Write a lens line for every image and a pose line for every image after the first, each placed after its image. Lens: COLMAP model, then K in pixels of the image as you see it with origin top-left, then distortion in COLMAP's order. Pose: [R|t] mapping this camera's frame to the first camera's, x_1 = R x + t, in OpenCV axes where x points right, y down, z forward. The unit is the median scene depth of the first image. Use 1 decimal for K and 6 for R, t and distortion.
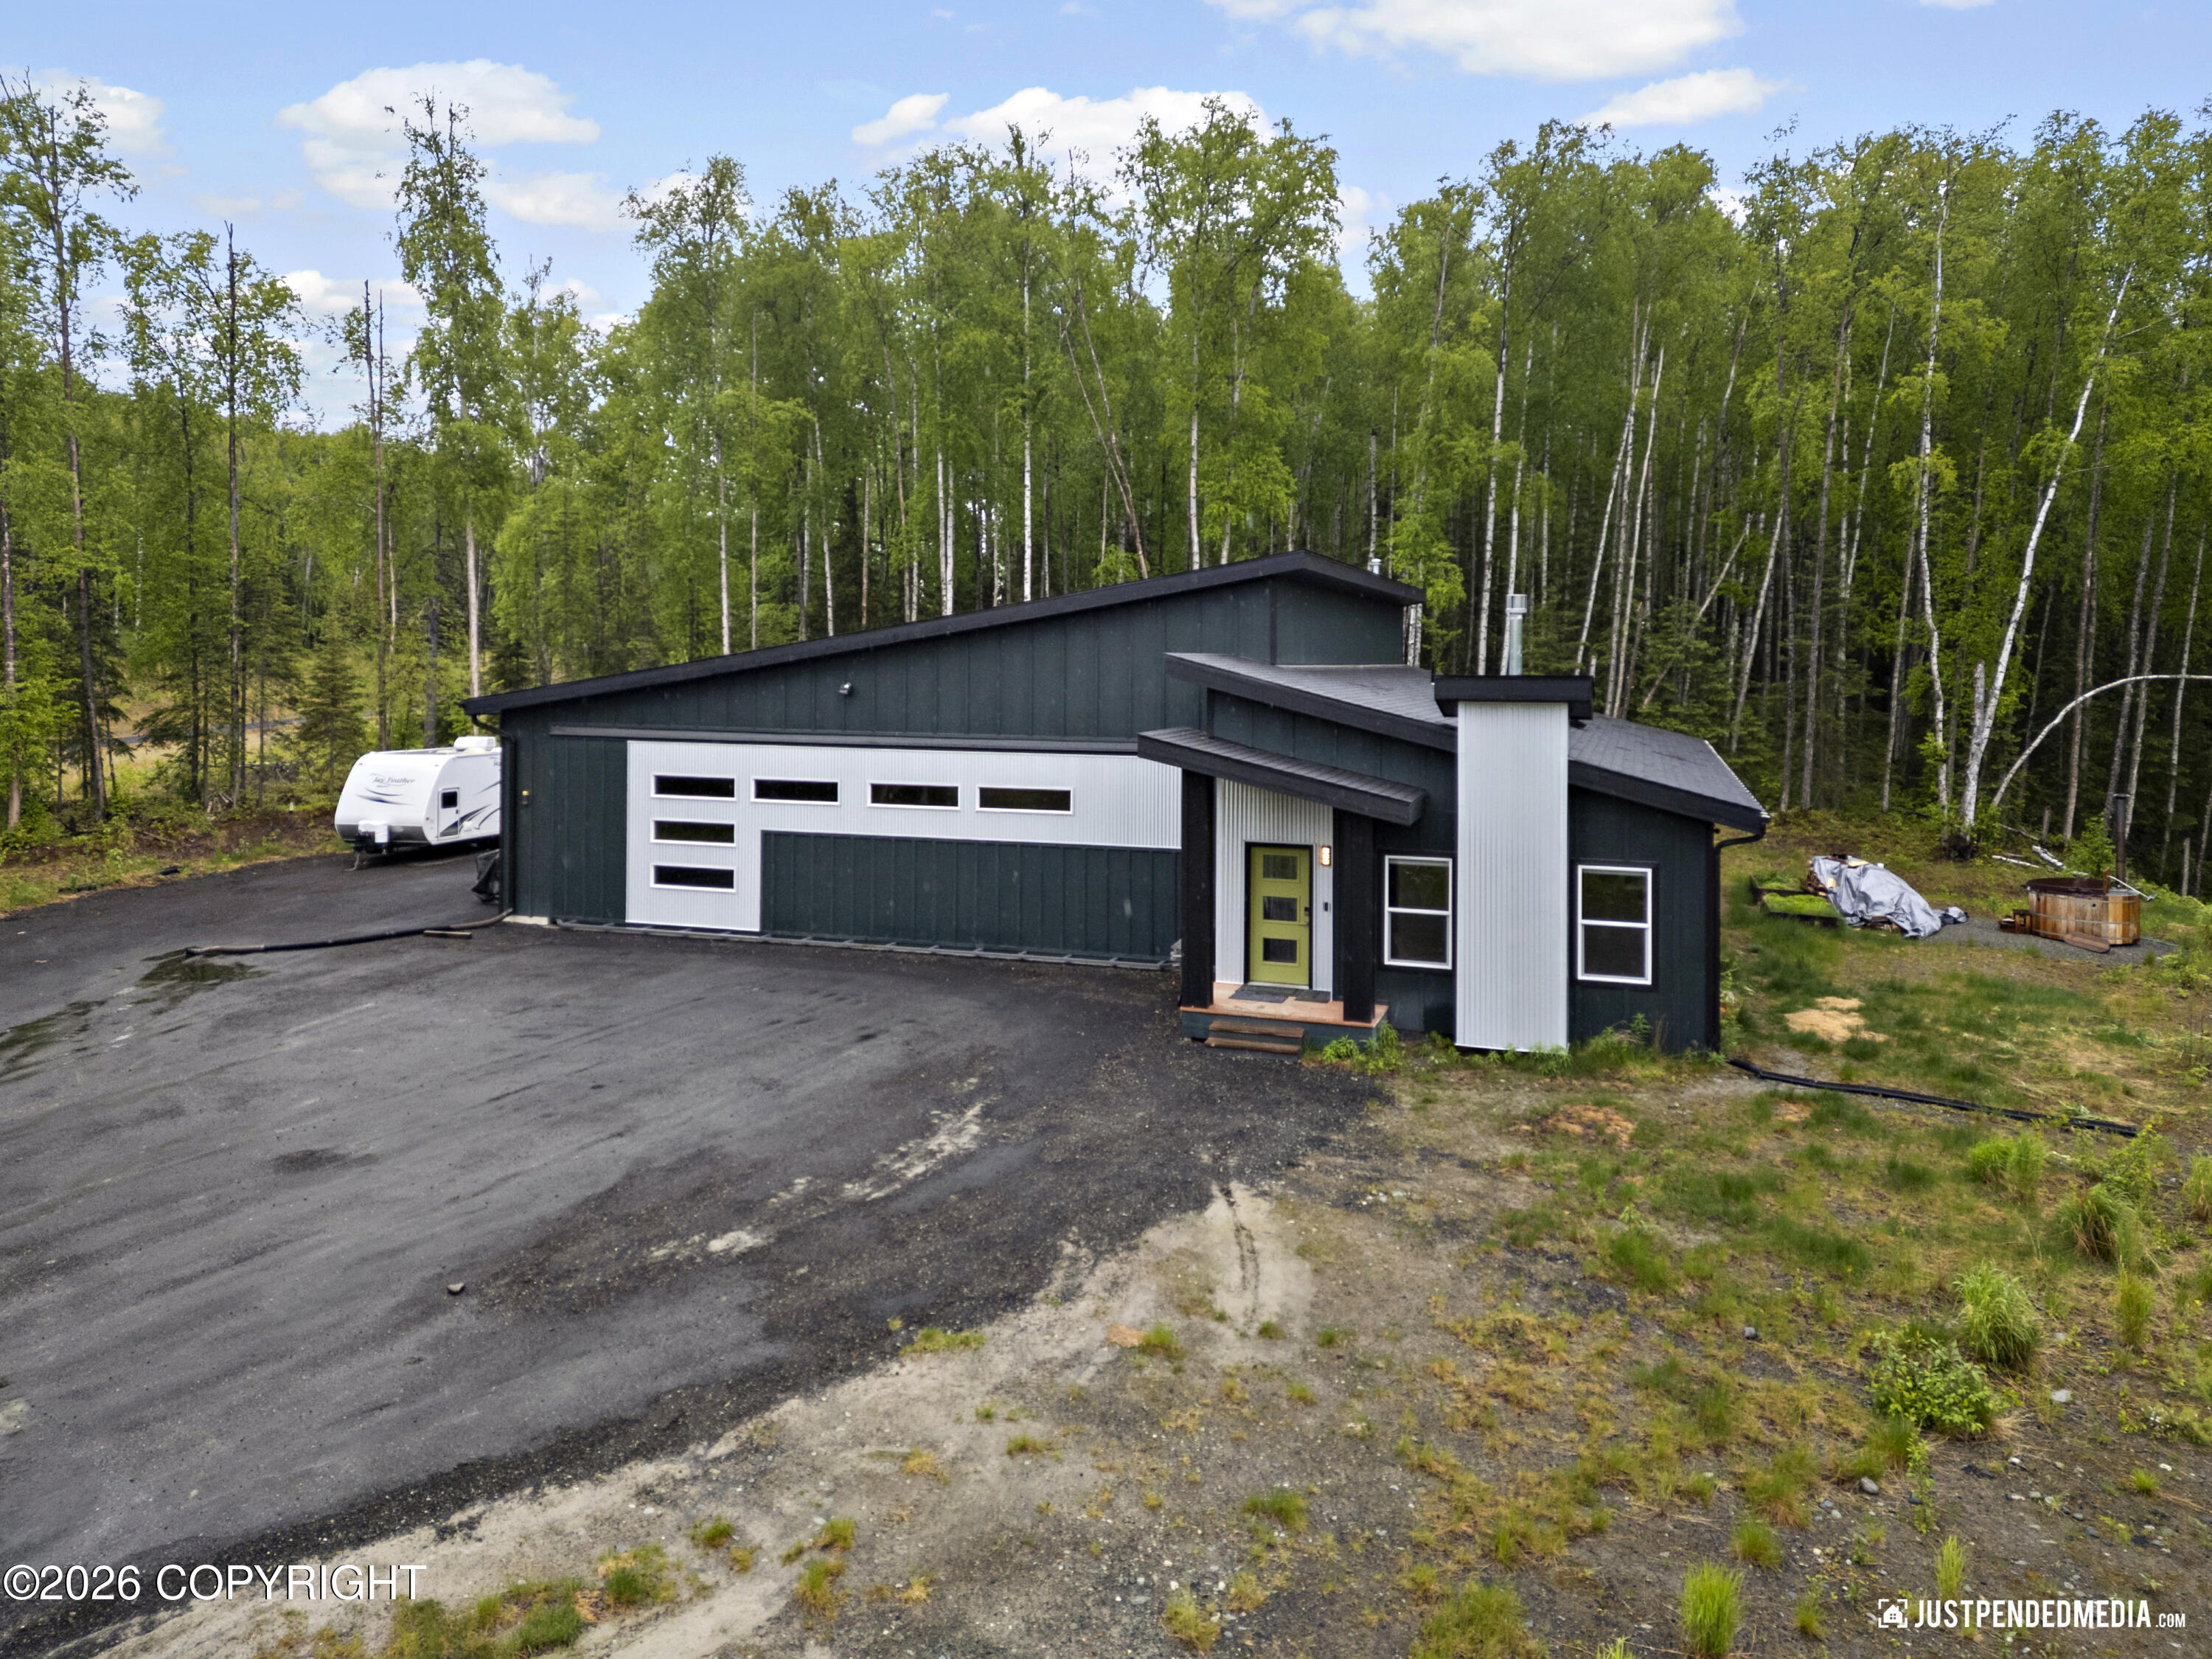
lens RADIAL K [[1589.0, 0, 1099.6], [0, 1589.0, 672.9], [0, 0, 1]] dist [0.089750, -0.067520]
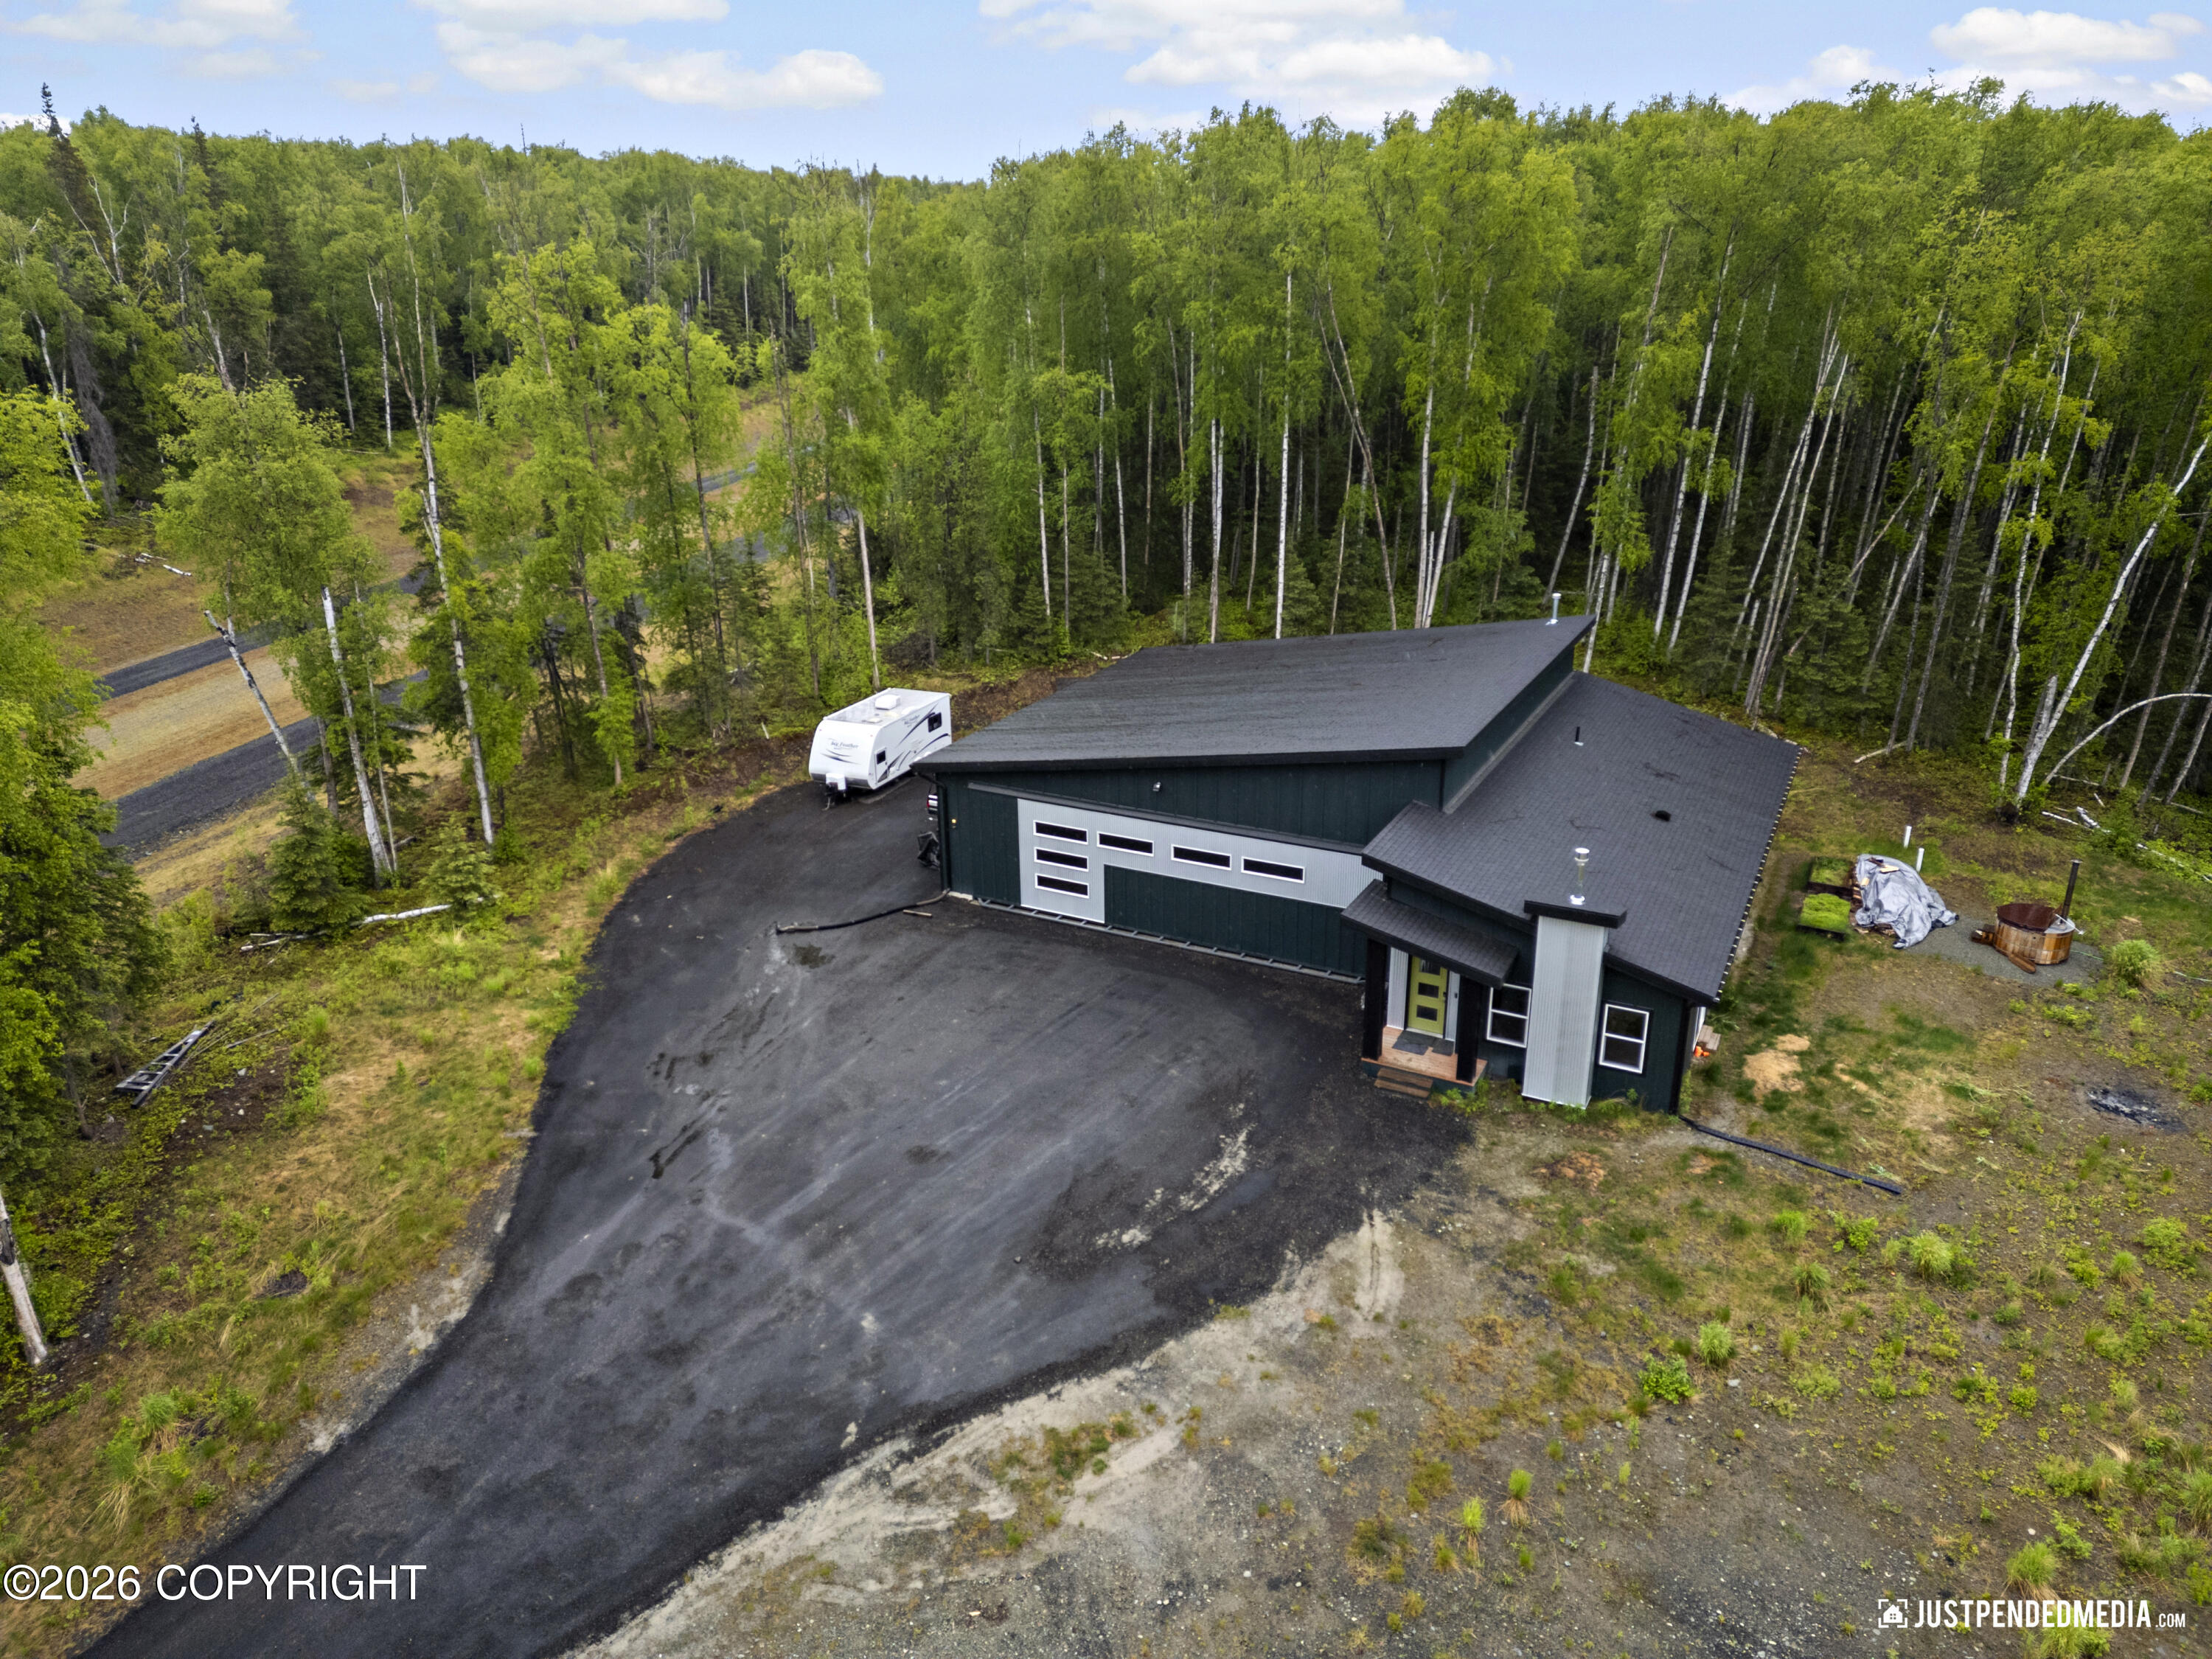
lens RADIAL K [[1534.8, 0, 1106.0], [0, 1534.8, 829.5], [0, 0, 1]] dist [0.084986, -0.064850]
pose [[0.987747, 0.036928, -0.151633, 0.021723], [0.017070, 0.940207, 0.340174, -0.624386], [0.155128, -0.338595, 0.928057, -0.533127]]
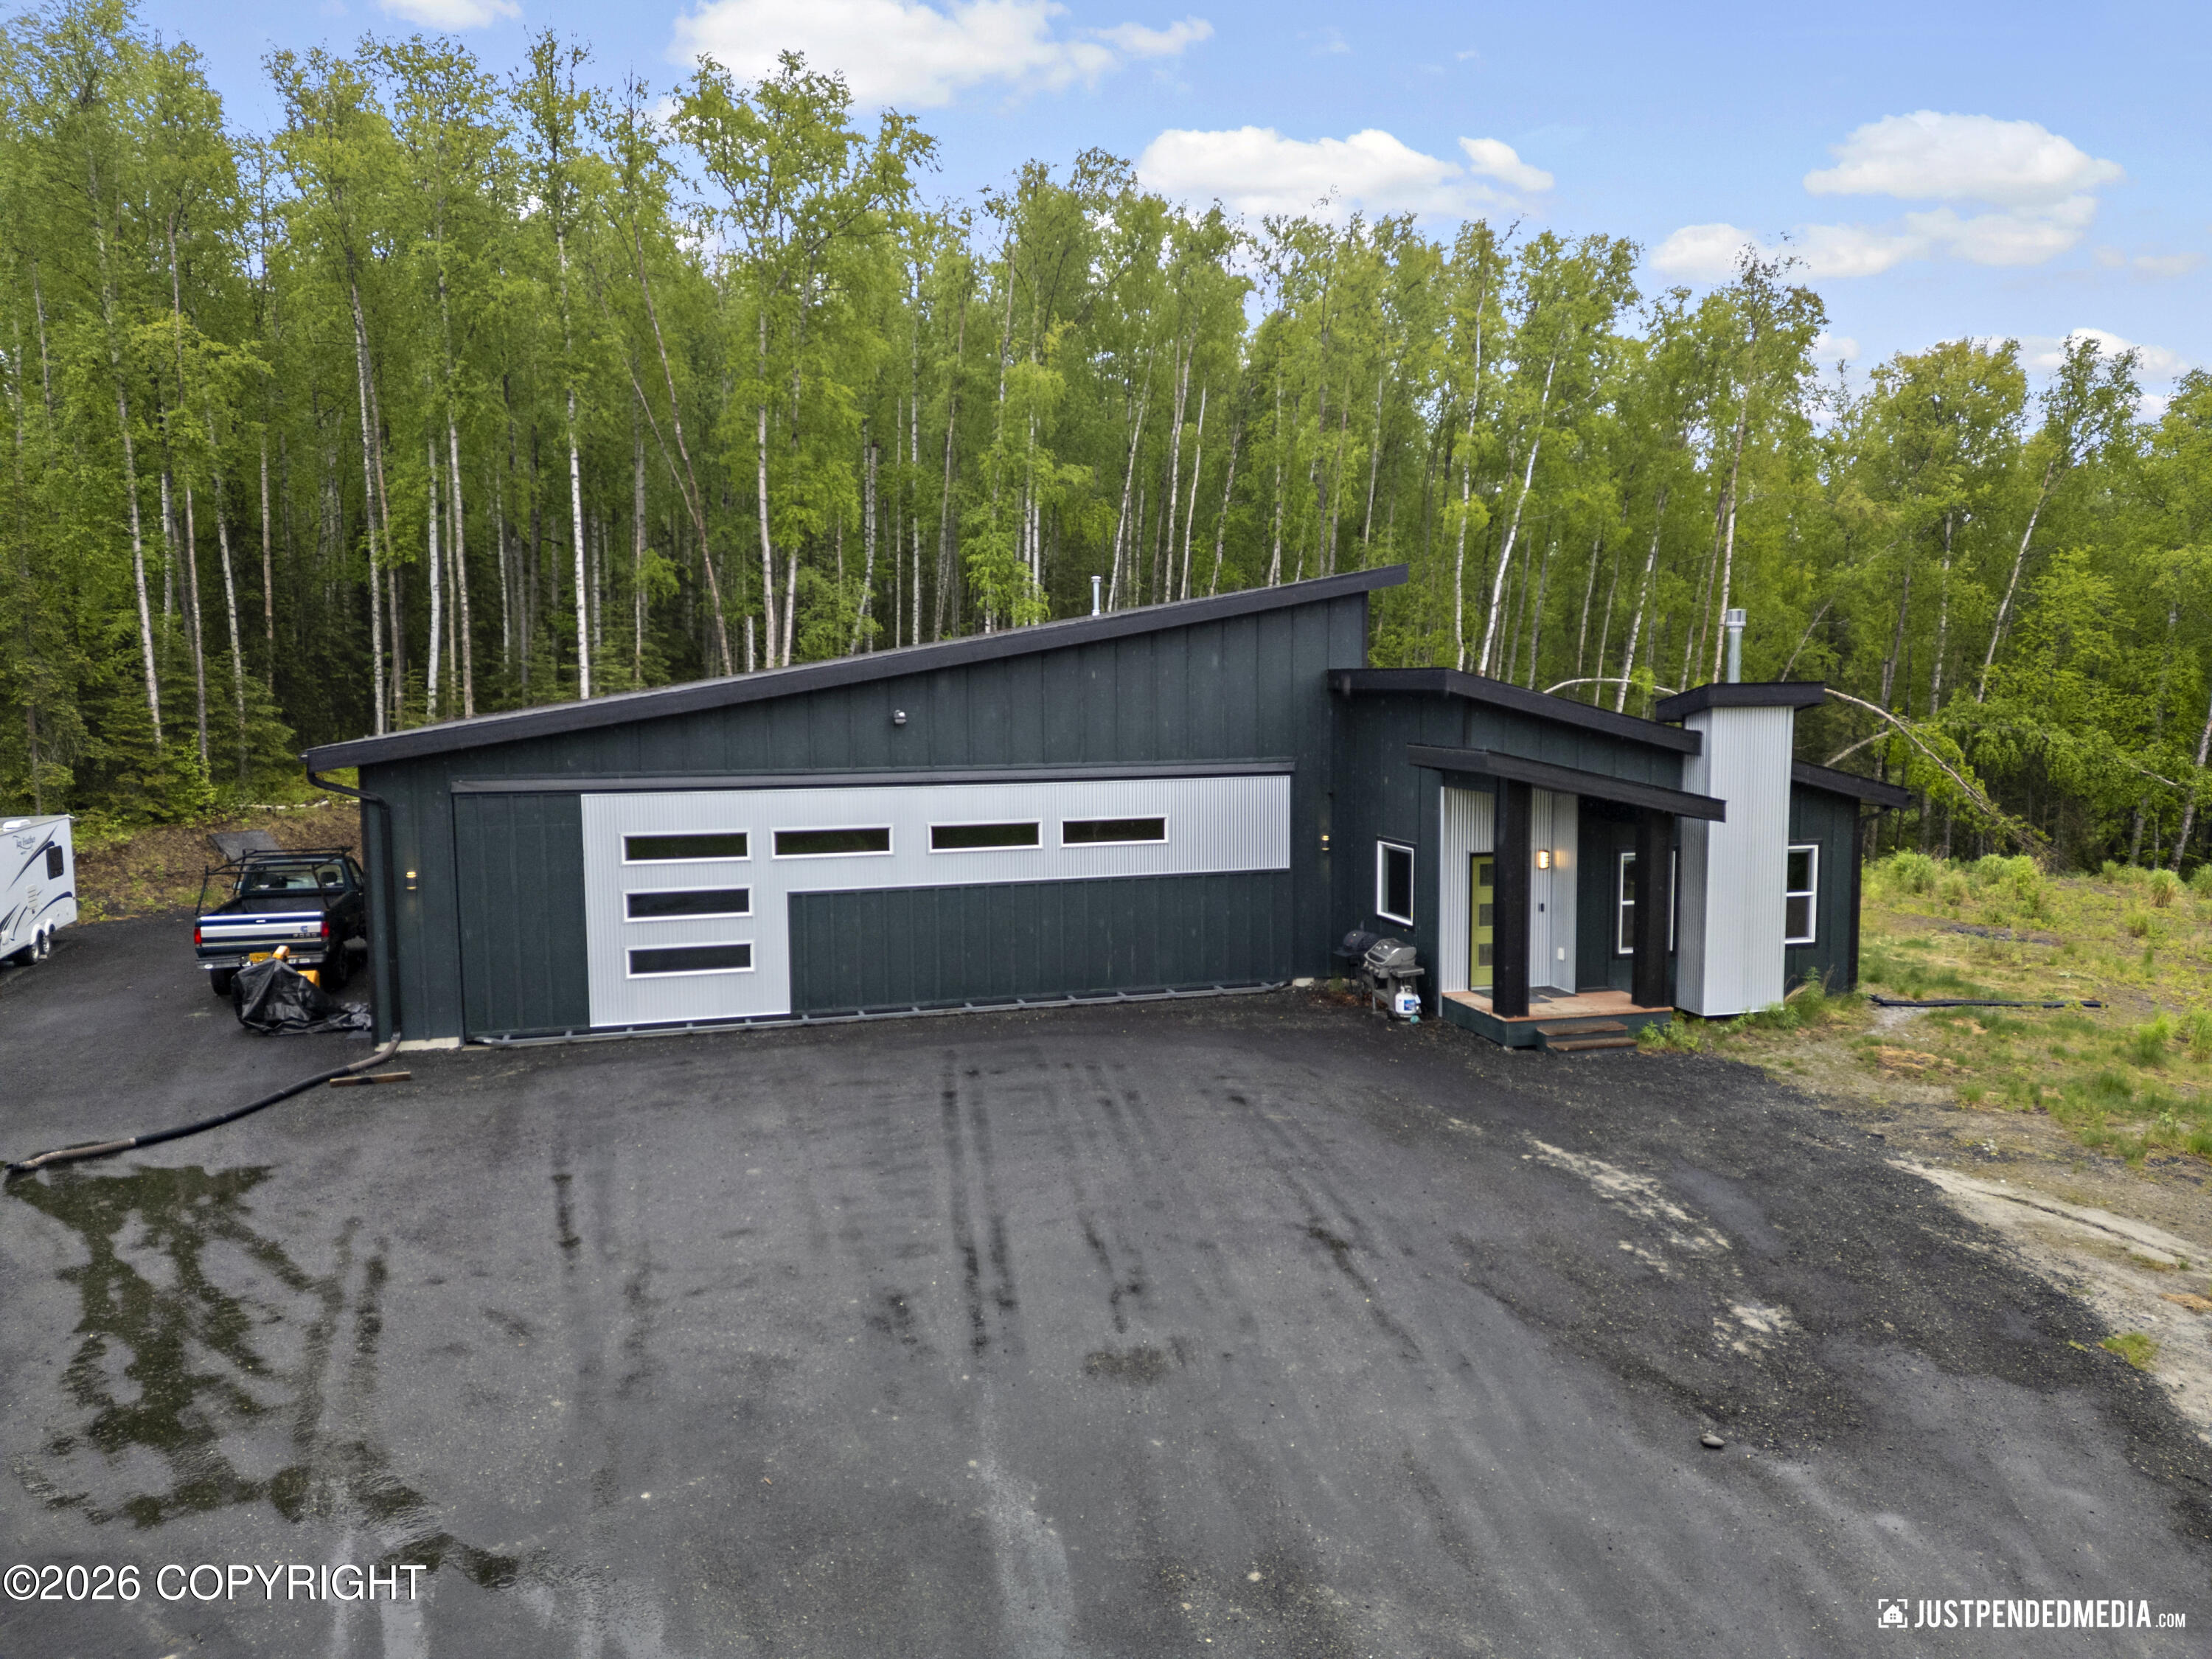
lens RADIAL K [[1535.4, 0, 1107.5], [0, 1535.4, 793.2], [0, 0, 1]] dist [0.080574, -0.066490]
pose [[0.821652, -0.059833, 0.566840, -0.739024], [0.019832, 0.996874, 0.076478, -0.014248], [-0.569644, -0.051597, 0.820271, 0.361690]]
